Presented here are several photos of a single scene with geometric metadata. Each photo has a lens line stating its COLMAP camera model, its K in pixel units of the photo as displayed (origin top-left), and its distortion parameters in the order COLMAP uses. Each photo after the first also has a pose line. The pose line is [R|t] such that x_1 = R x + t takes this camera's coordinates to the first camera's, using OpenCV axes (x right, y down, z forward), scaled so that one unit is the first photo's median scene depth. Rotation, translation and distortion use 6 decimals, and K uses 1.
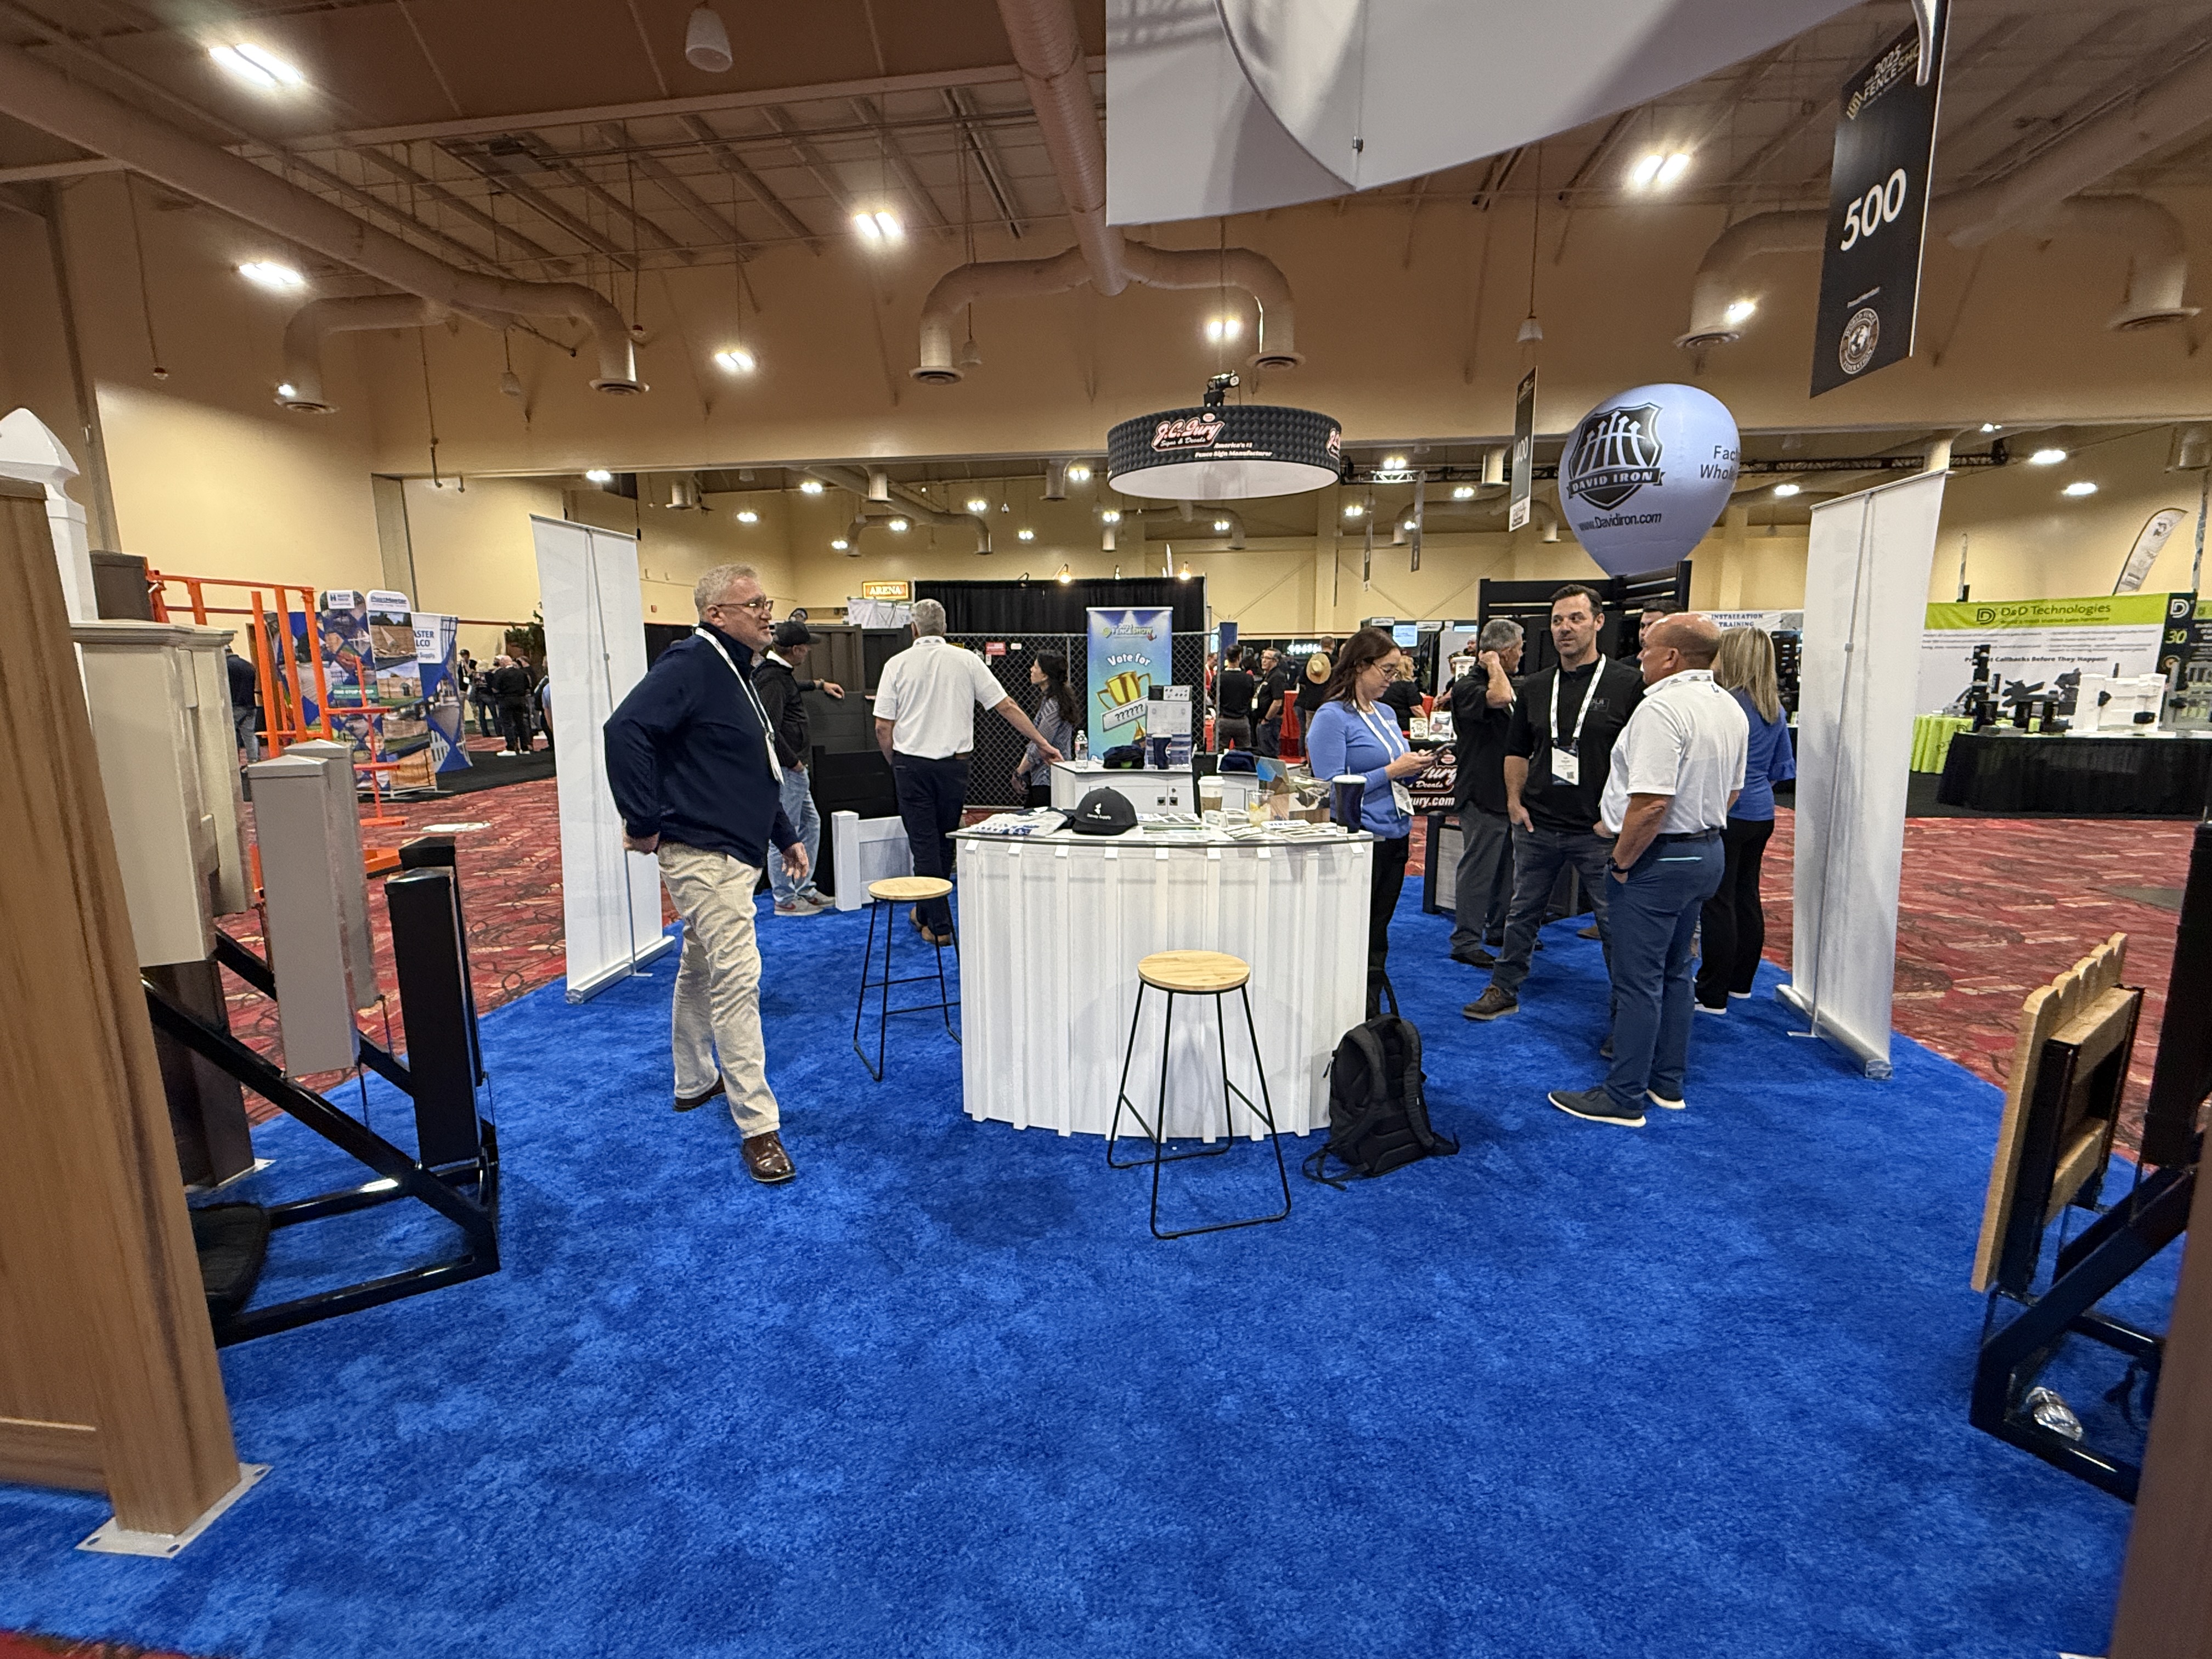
lens RADIAL K [[976.7, 0, 1101.0], [0, 976.7, 821.4], [0, 0, 1]] dist [0.000596, 0.000424]
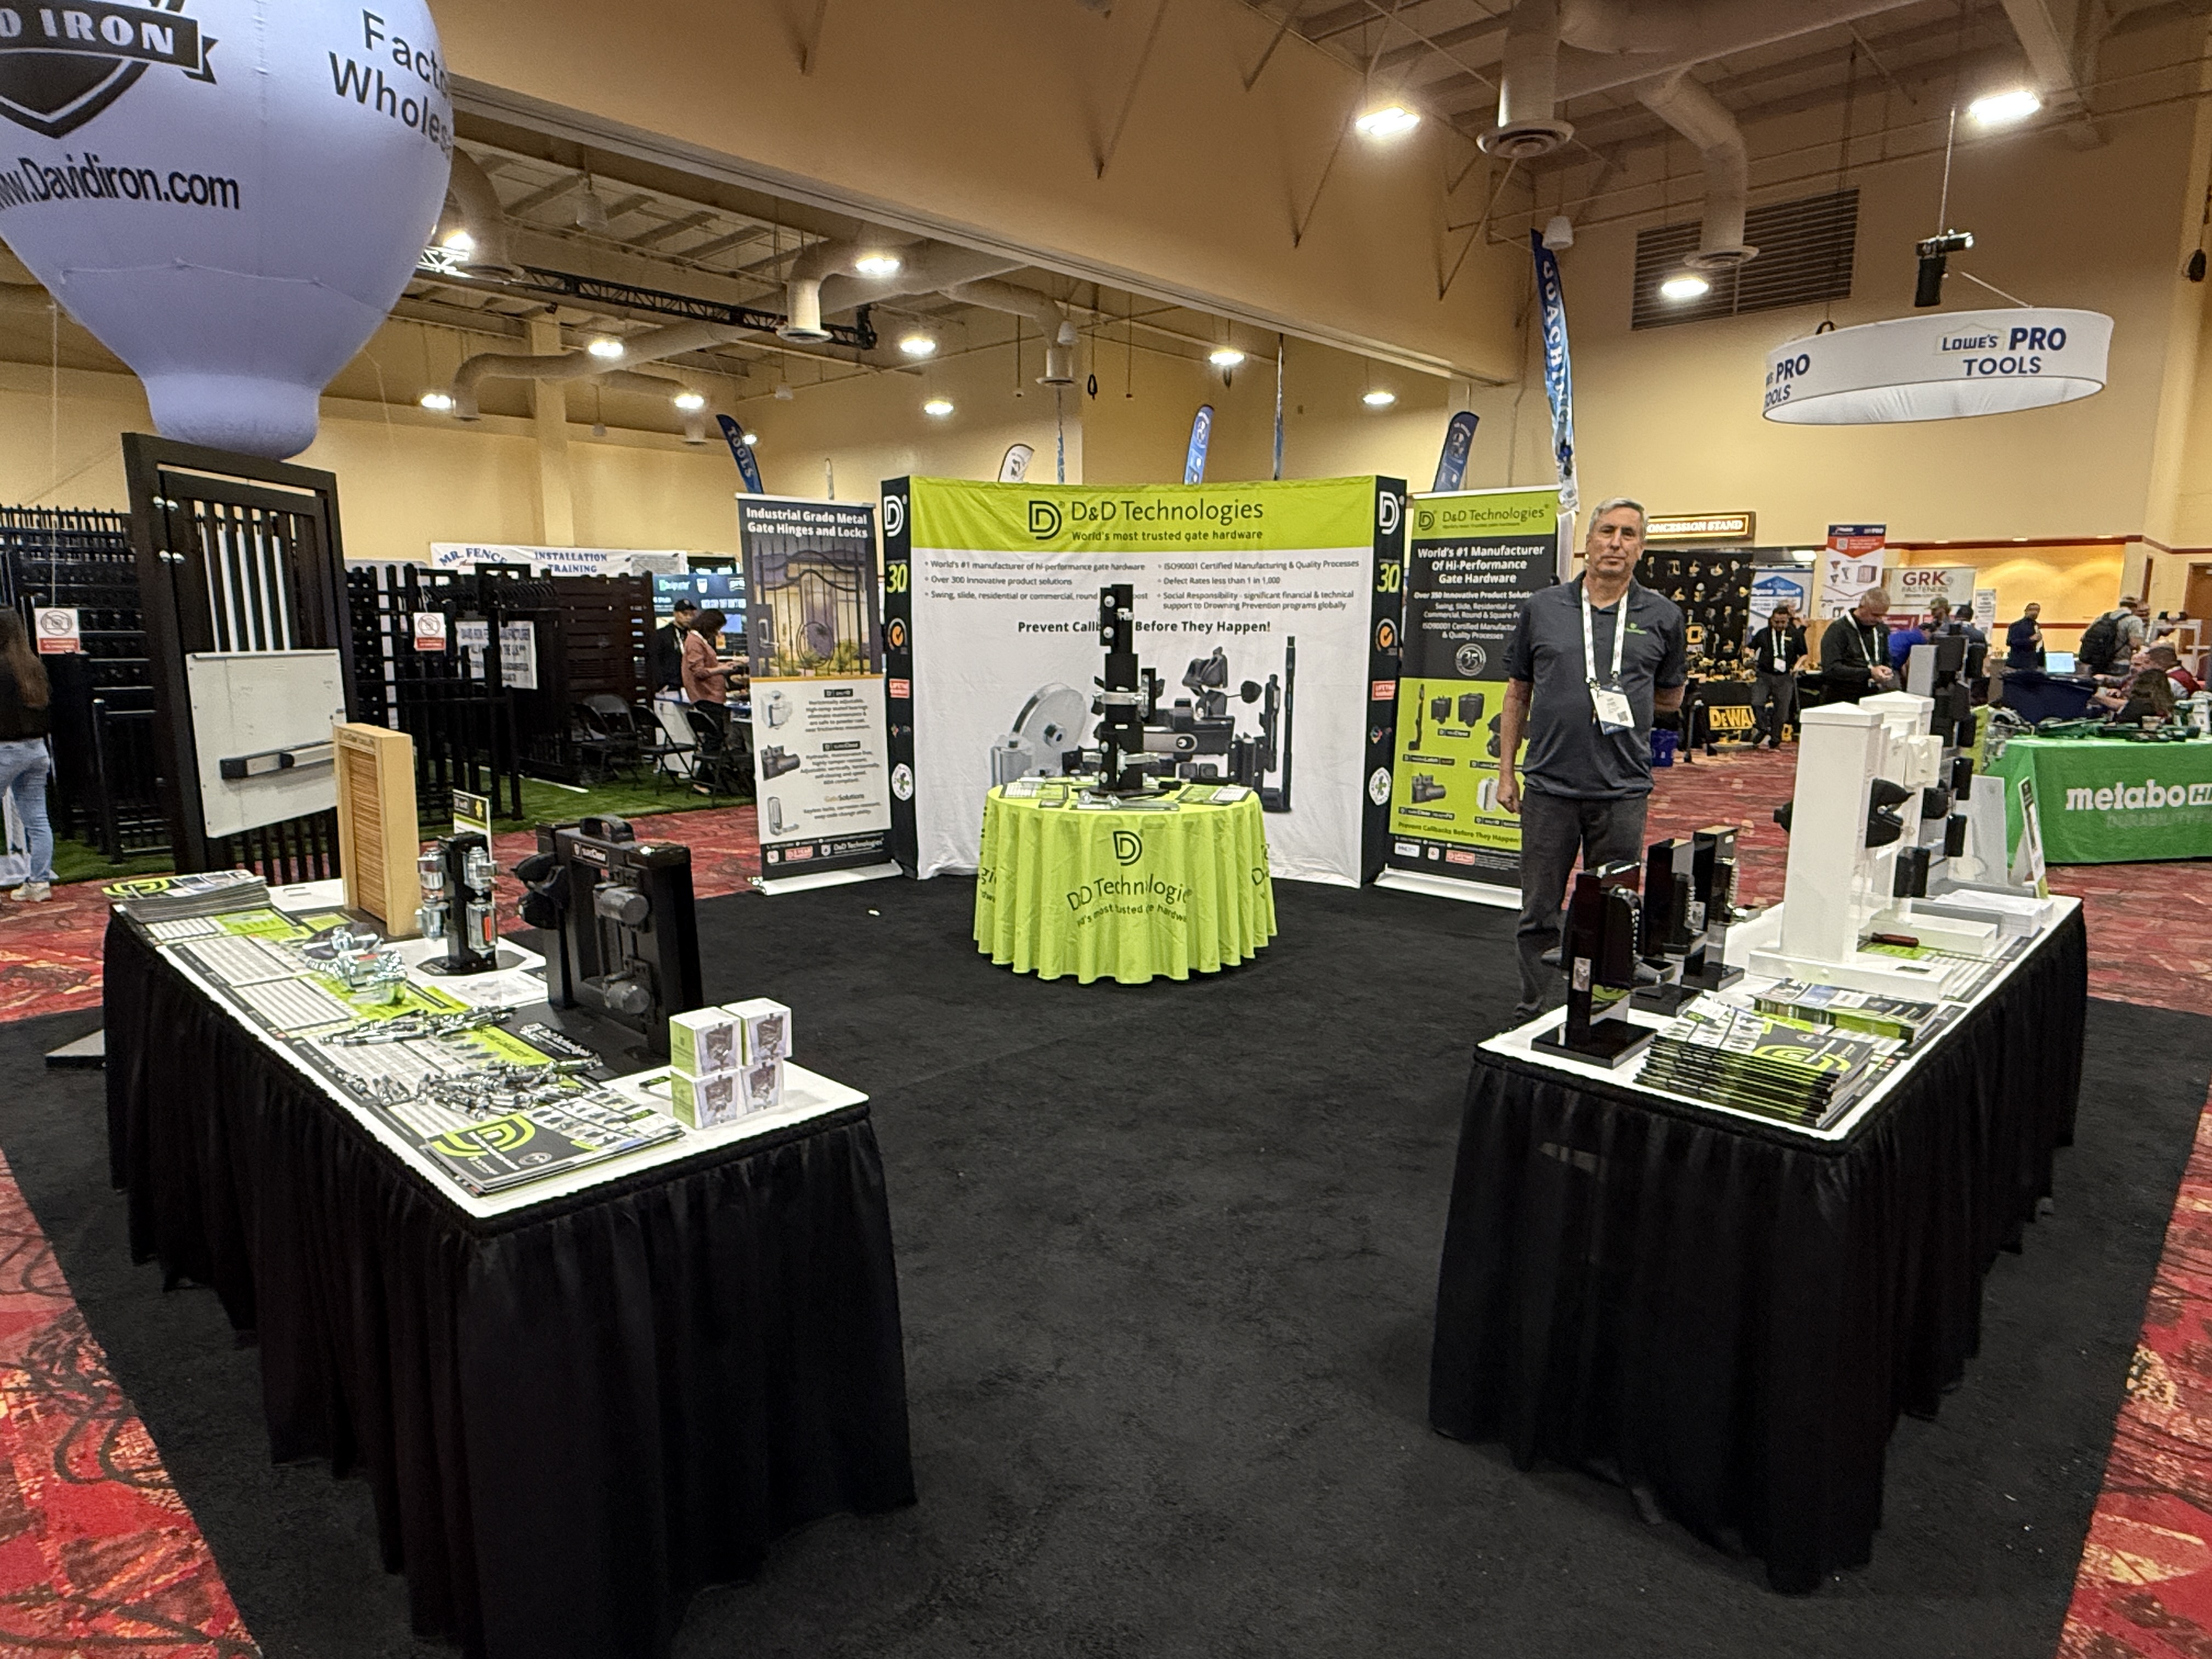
lens RADIAL K [[1273.5, 0, 1101.3], [0, 1273.5, 830.6], [0, 0, 1]] dist [-0.002462, -0.000052]
pose [[0.588875, -0.126087, 0.798328, 0.517555], [0.127627, 0.989870, 0.062197, -0.120619], [-0.798083, 0.065262, 0.599002, 0.723645]]
